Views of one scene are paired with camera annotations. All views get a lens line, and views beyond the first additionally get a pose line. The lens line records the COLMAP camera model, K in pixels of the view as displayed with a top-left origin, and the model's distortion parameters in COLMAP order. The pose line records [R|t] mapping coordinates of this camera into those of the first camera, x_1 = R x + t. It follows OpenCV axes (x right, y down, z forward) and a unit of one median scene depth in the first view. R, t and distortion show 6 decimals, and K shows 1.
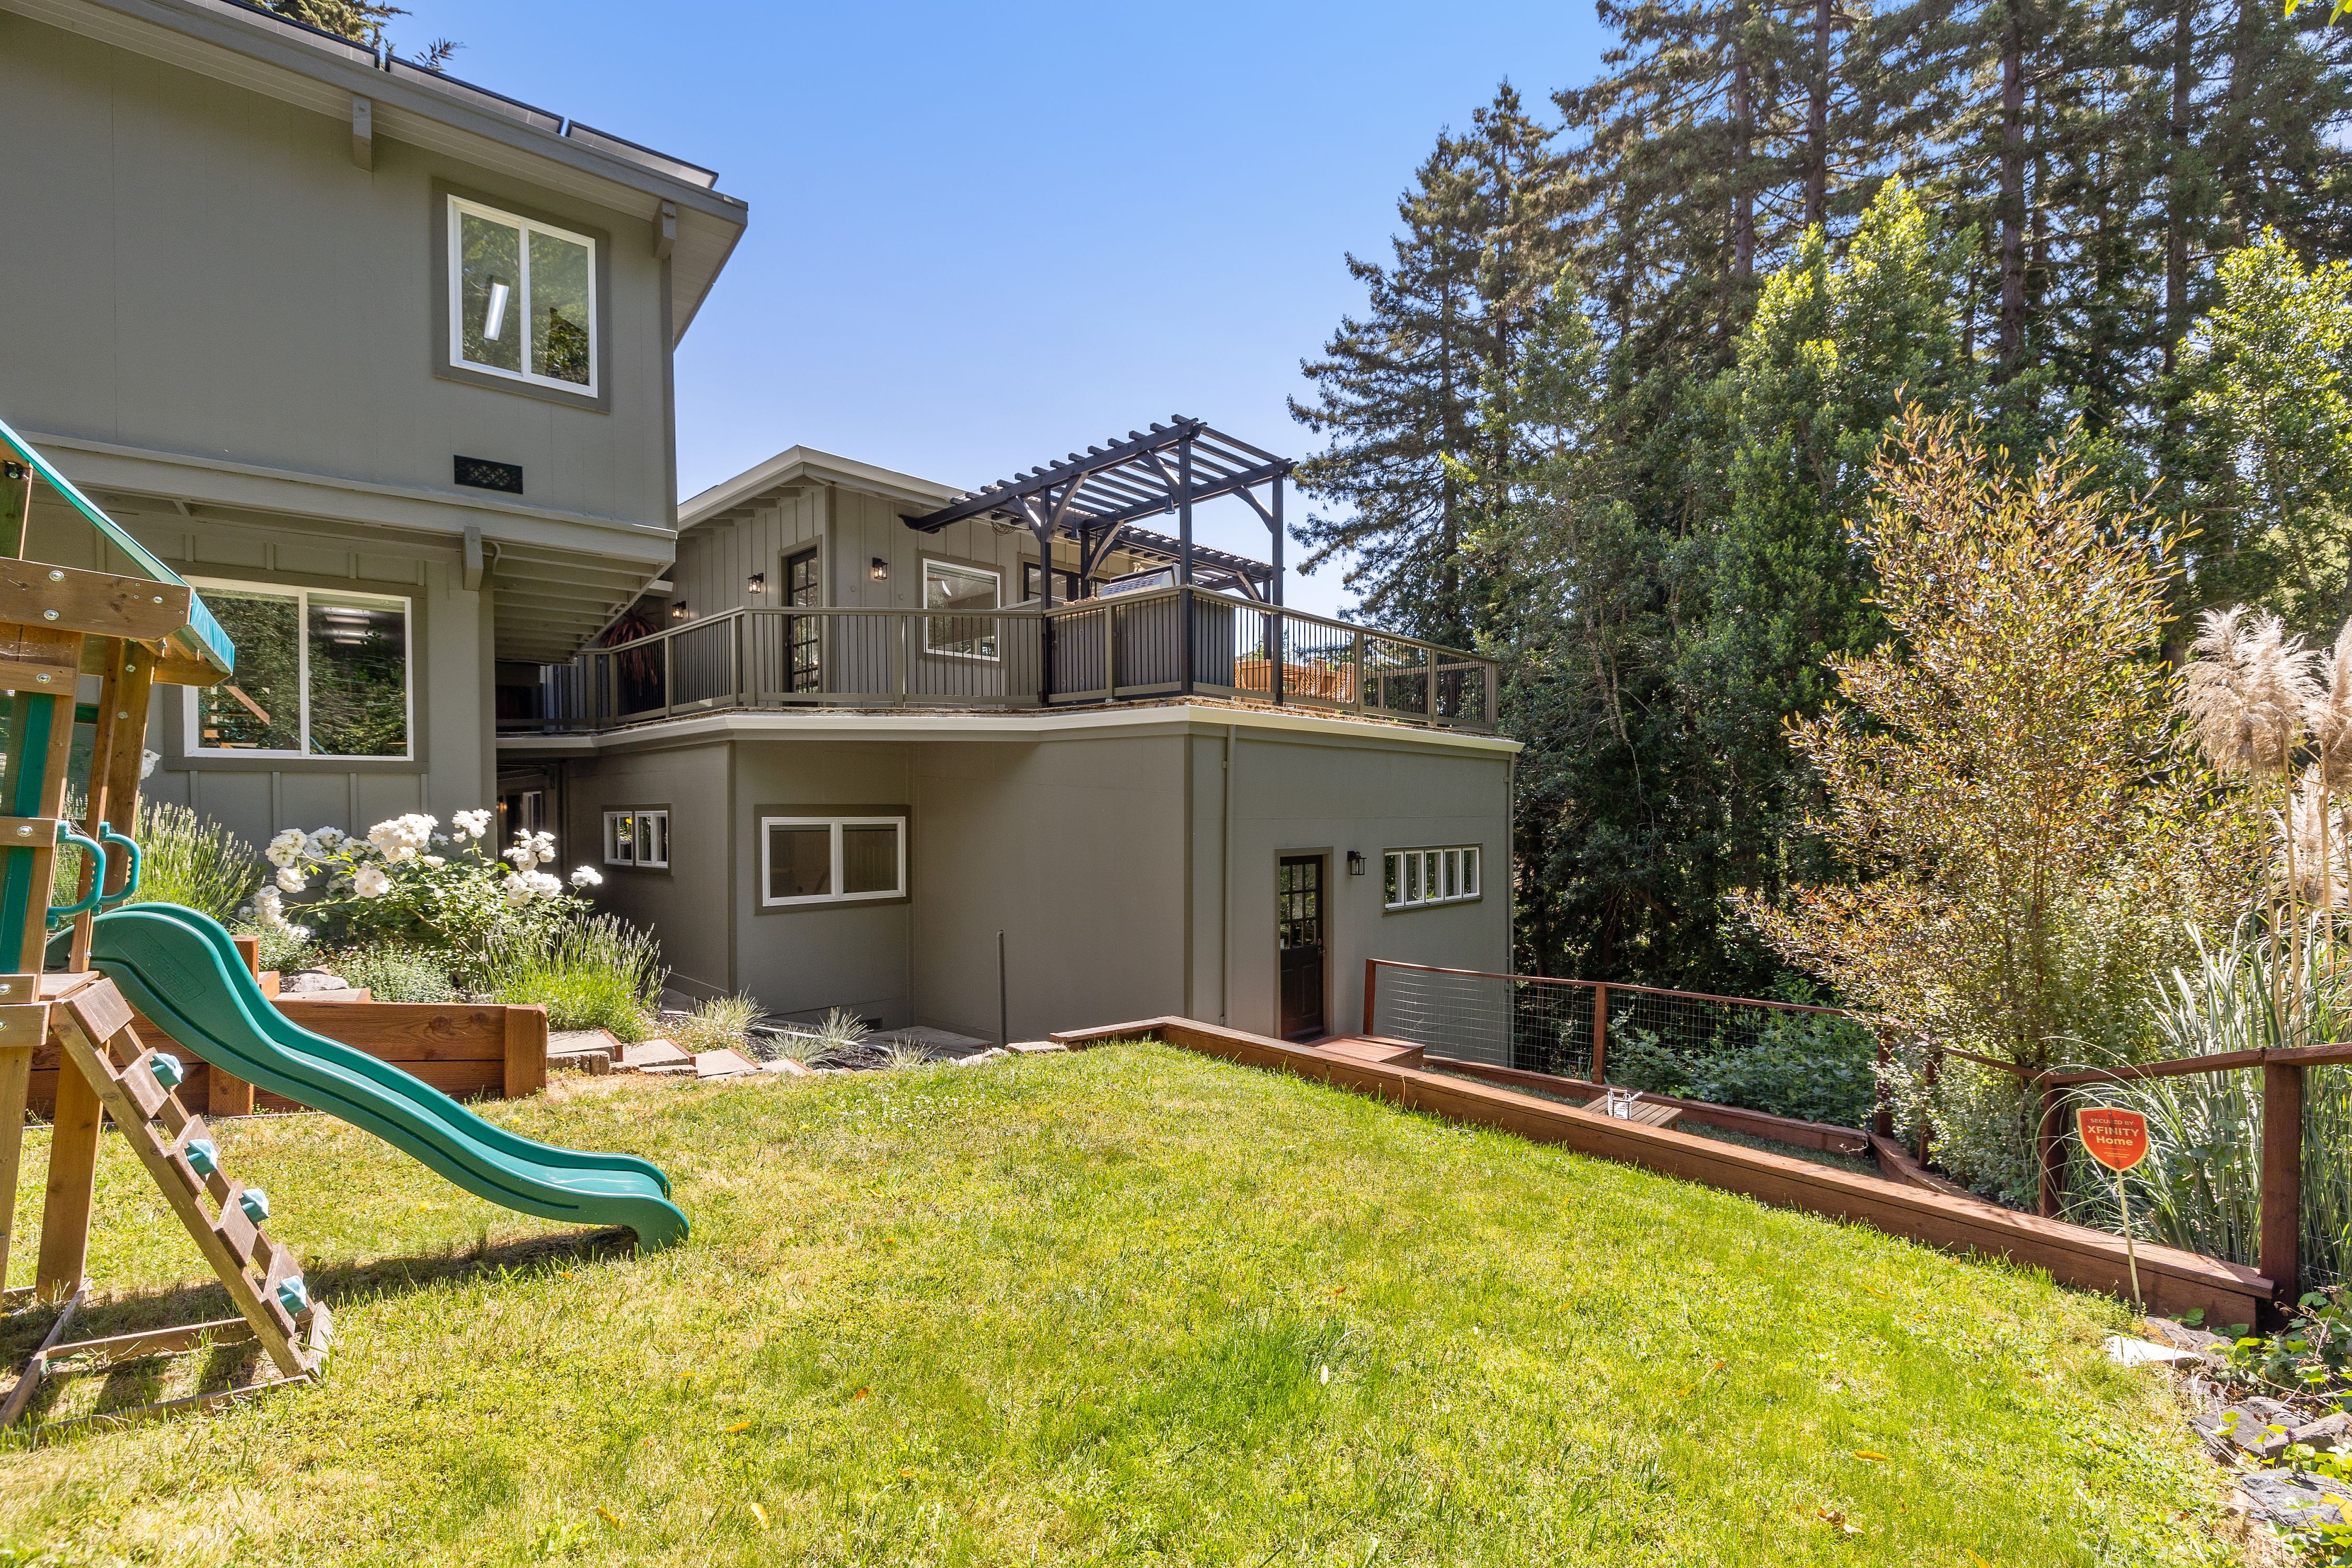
lens RADIAL K [[1041.5, 0, 1172.8], [0, 1041.5, 834.2], [0, 0, 1]] dist [0.001546, -0.000152]
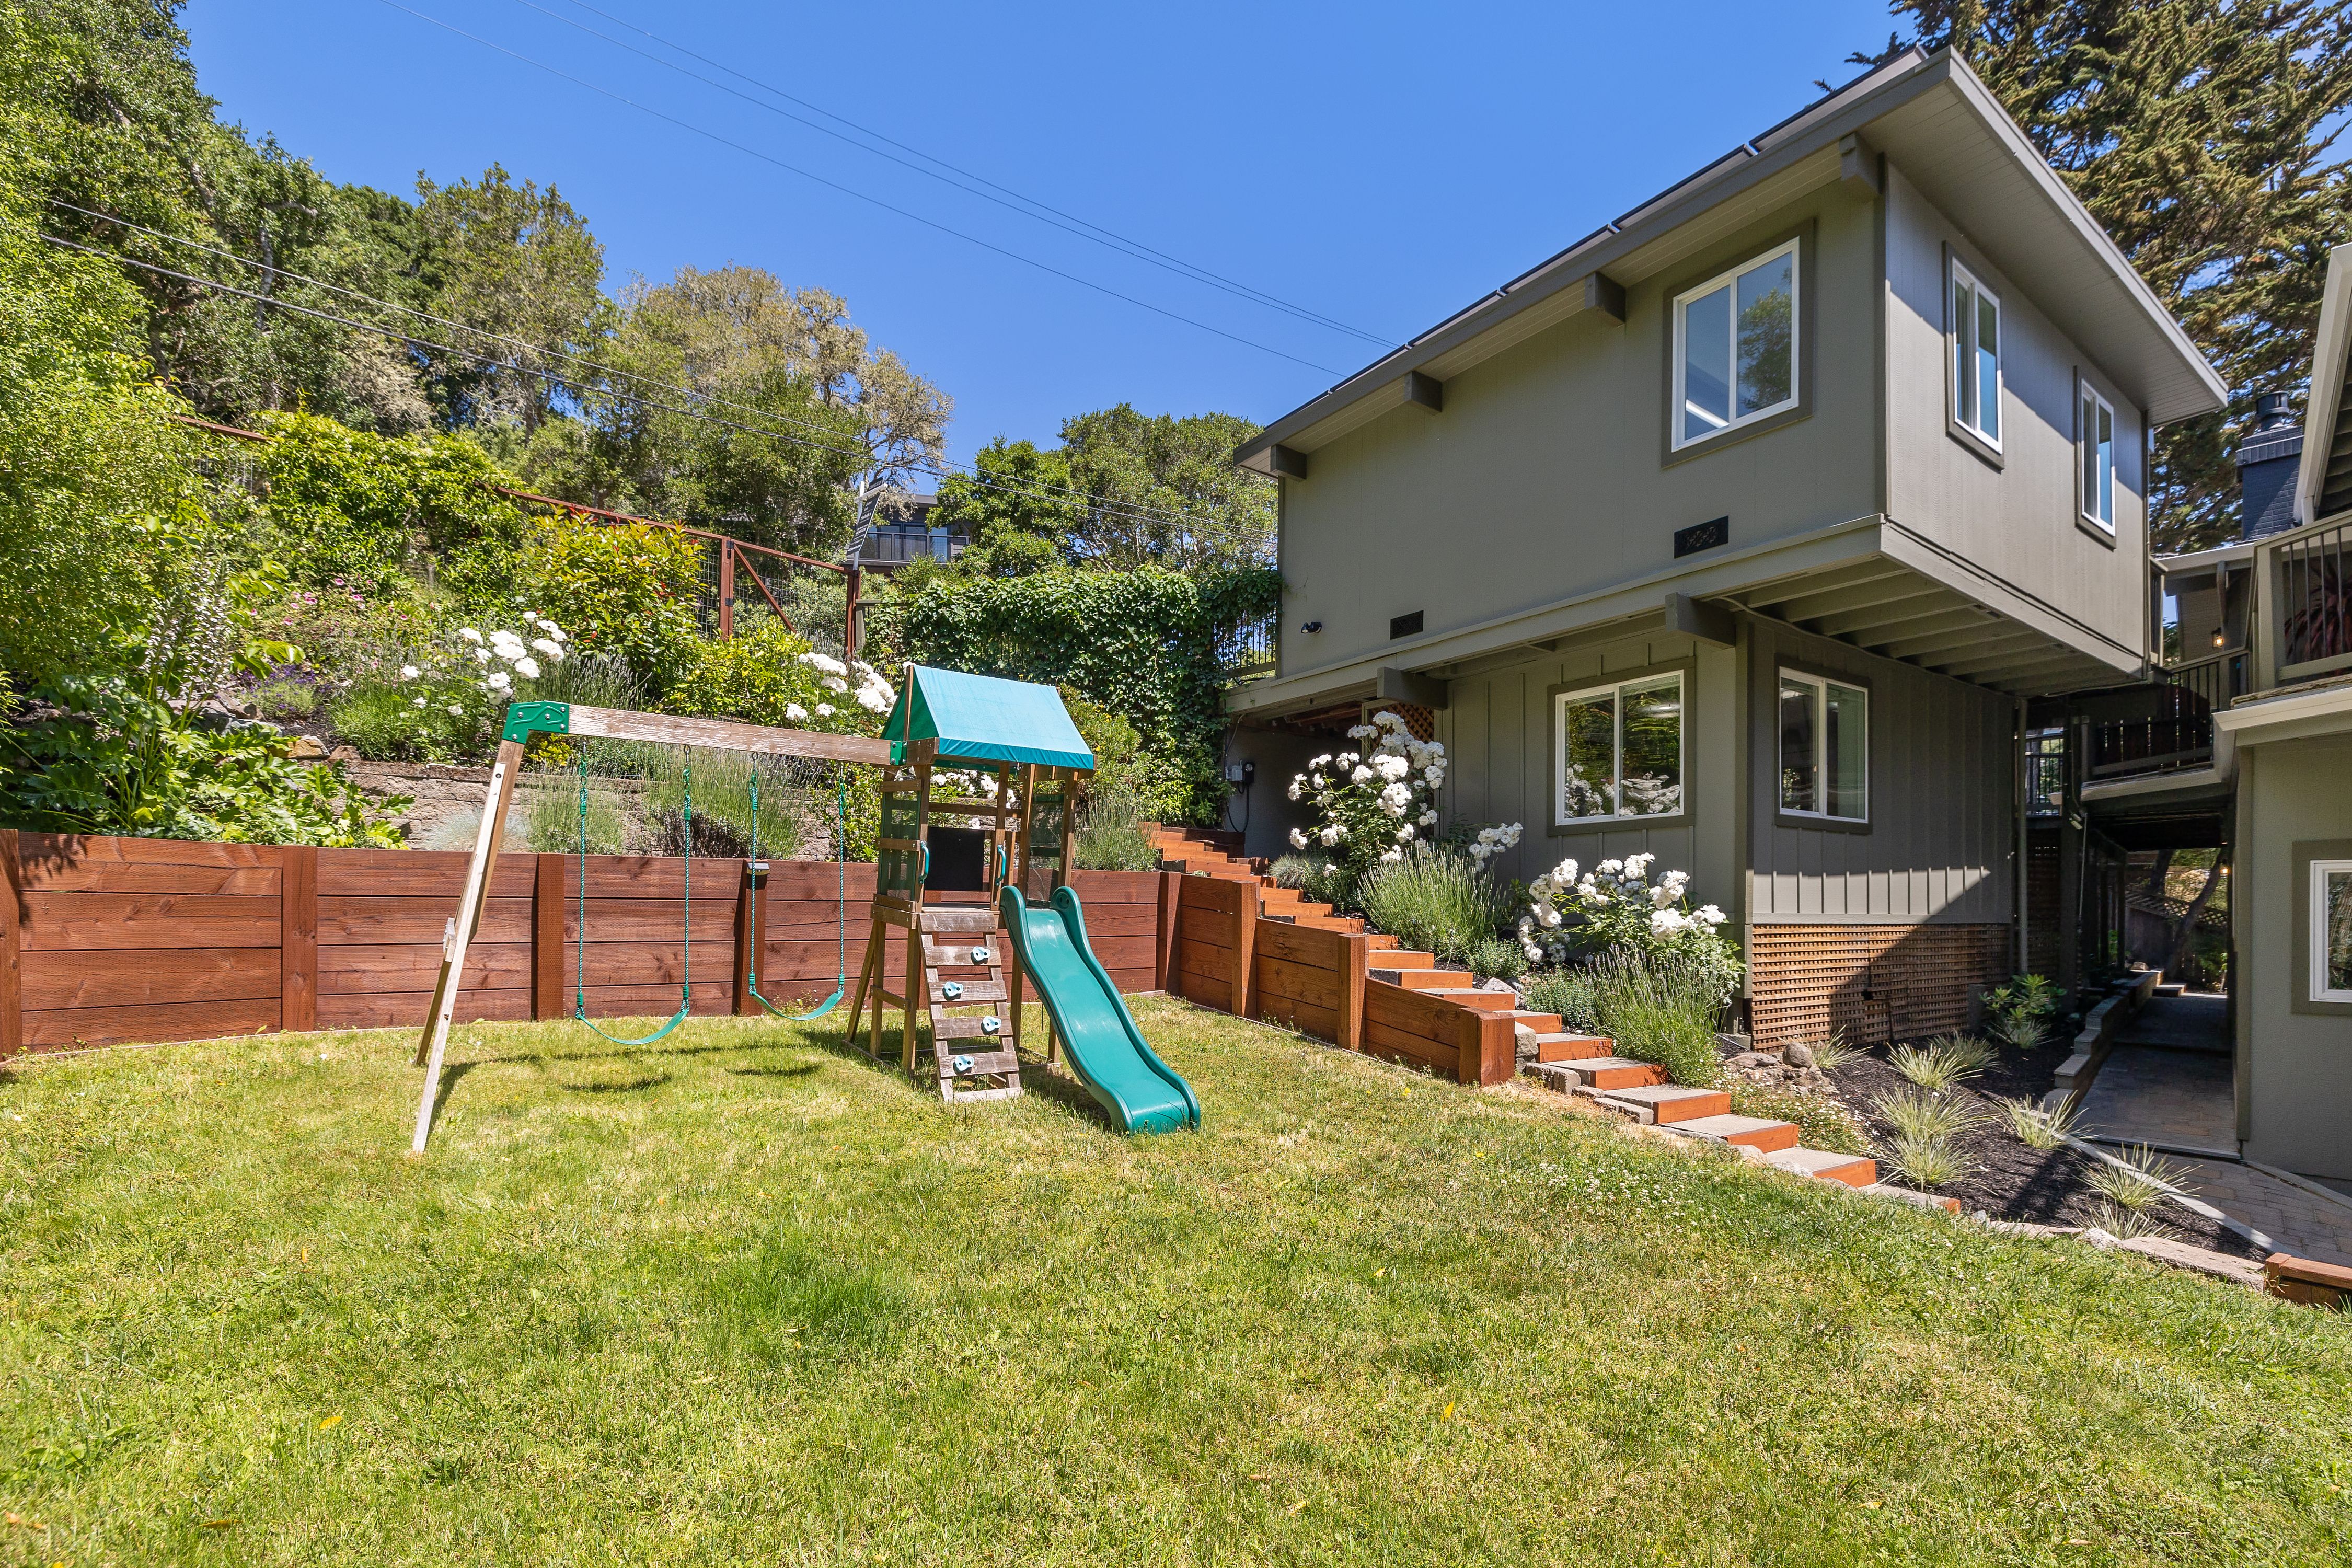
lens RADIAL K [[1039.0, 0, 1185.1], [0, 1039.0, 913.8], [0, 0, 1]] dist [-0.000773, 0.000113]
pose [[-0.043977, 0.004835, -0.999021, 0.384601], [-0.020477, 0.999774, 0.005740, 0.037835], [0.998823, 0.020710, -0.043868, 0.489140]]
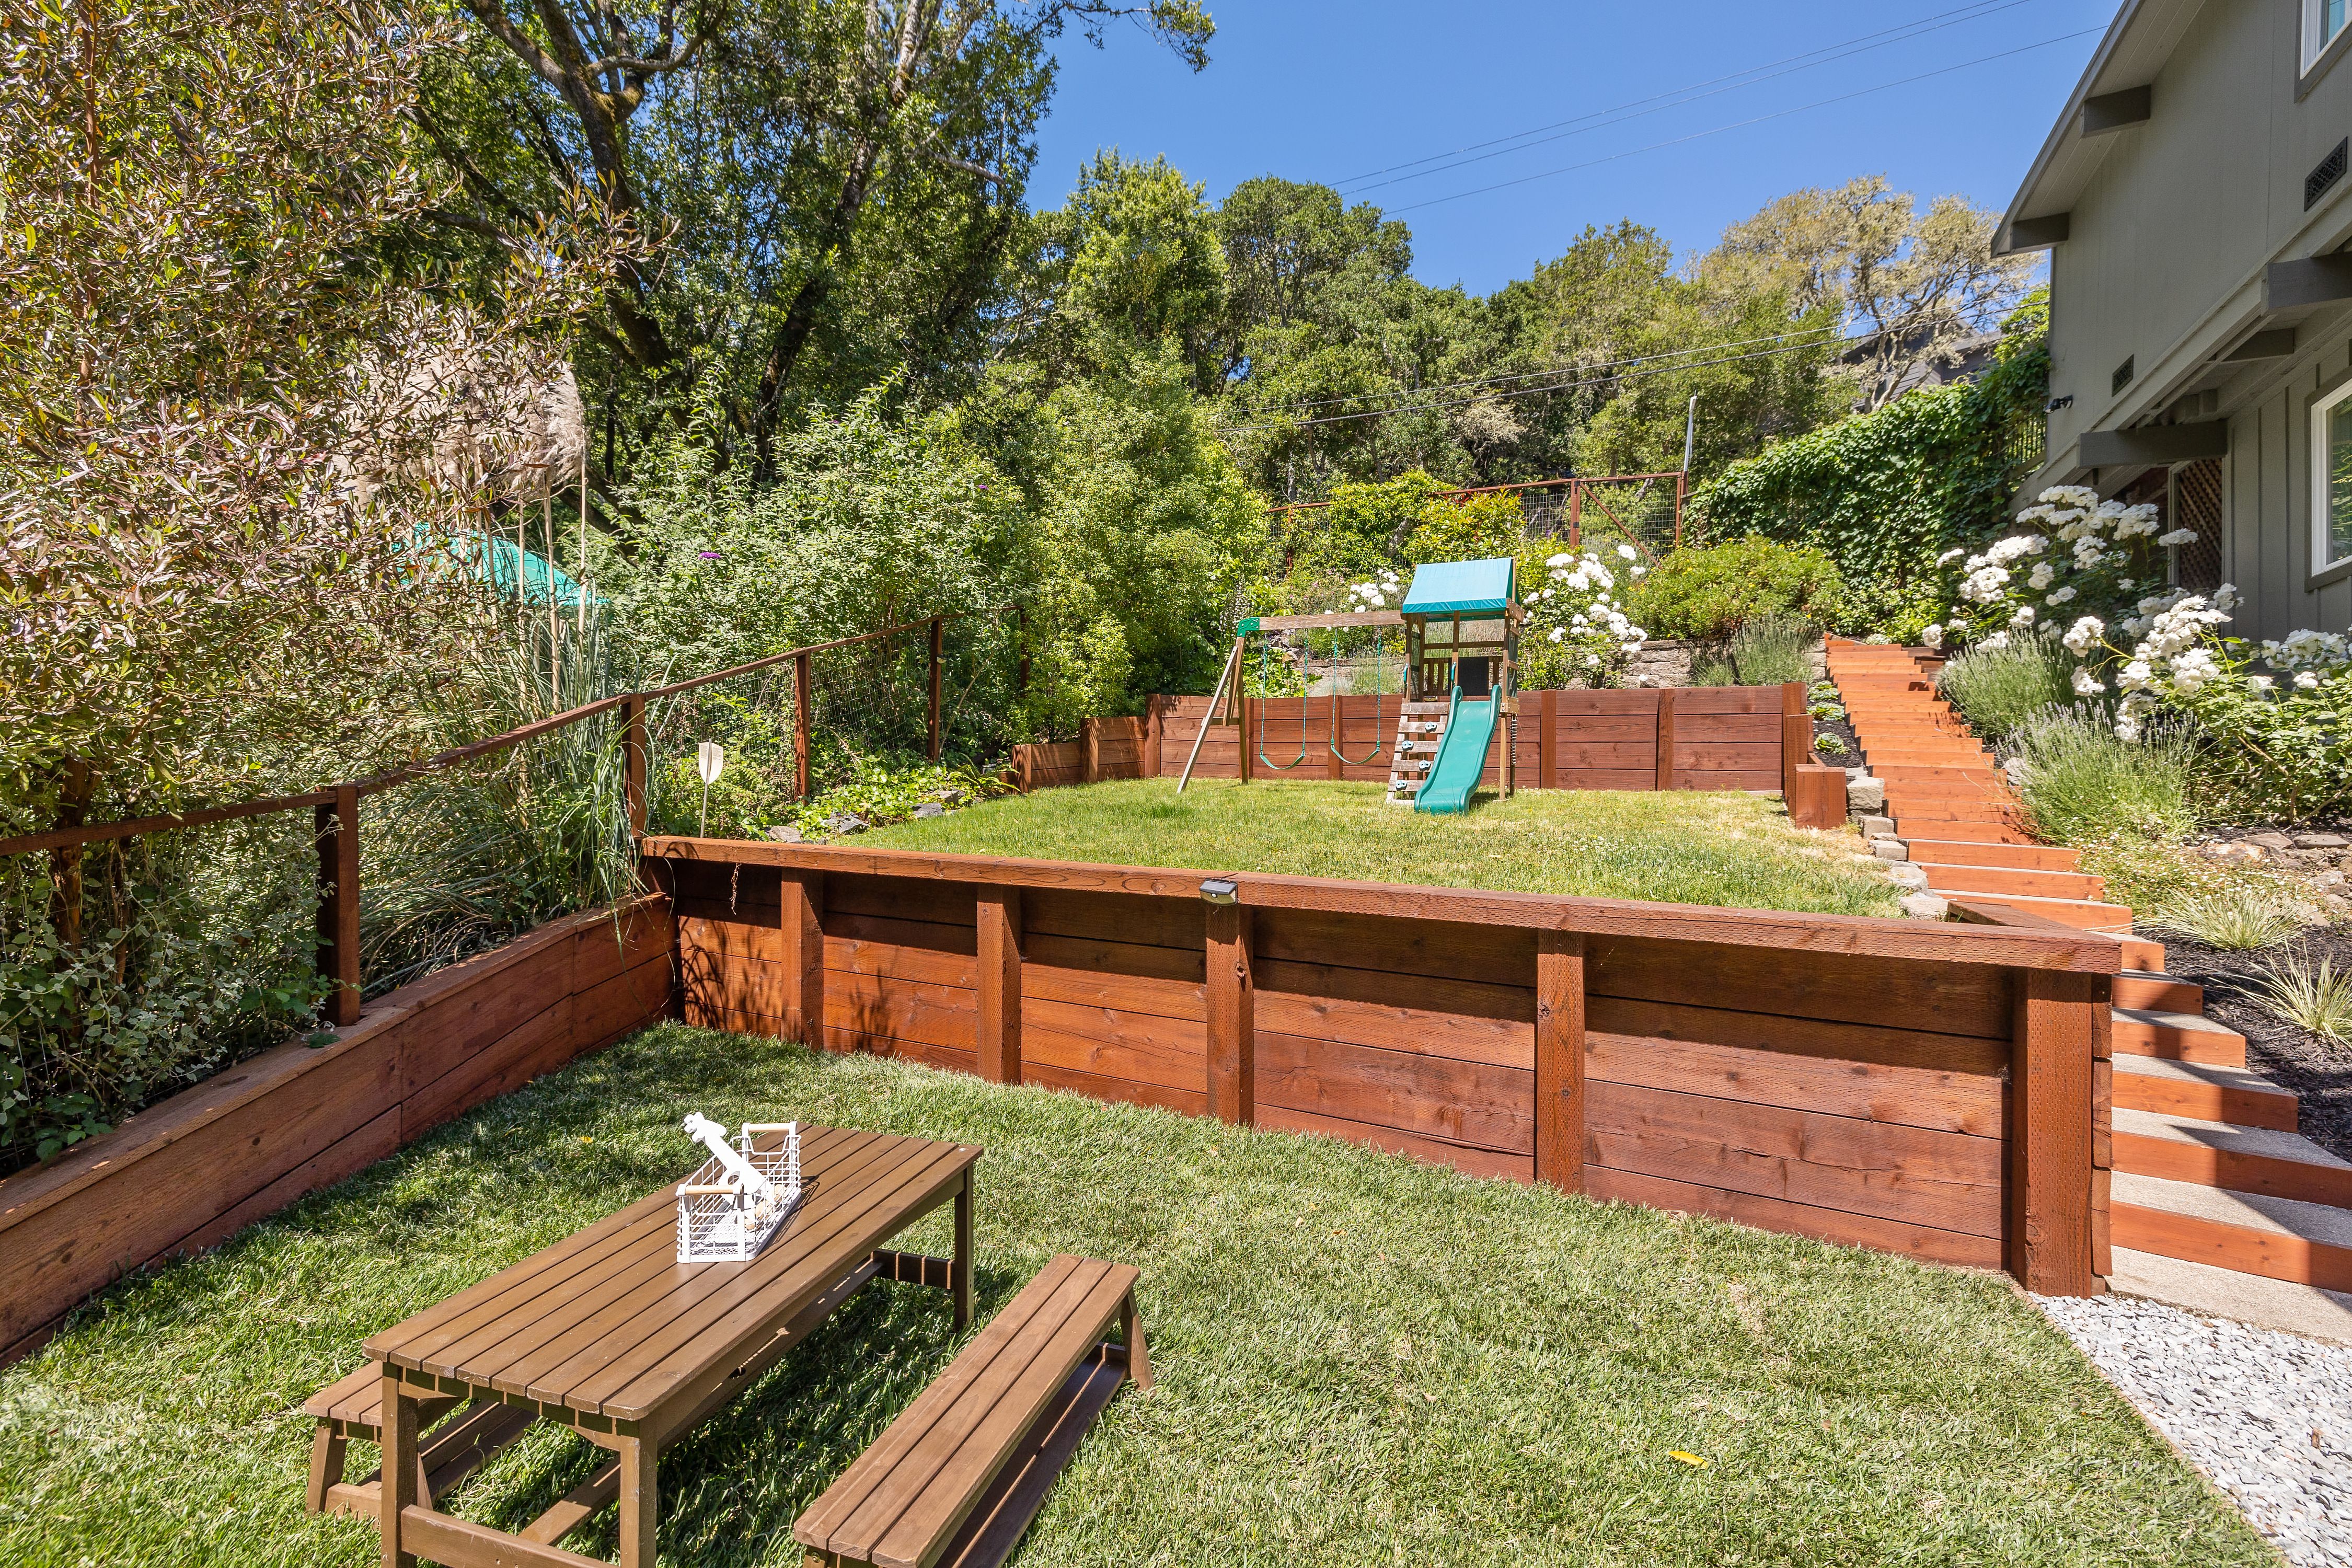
lens RADIAL K [[980.5, 0, 1176.0], [0, 980.5, 784.0], [0, 0, 1]] dist [-0.000702, -0.000660]
pose [[-0.913523, -0.028258, -0.405804, 0.415256], [-0.033143, 0.999438, 0.005014, 0.141576], [0.405434, 0.018030, -0.913947, 1.228258]]
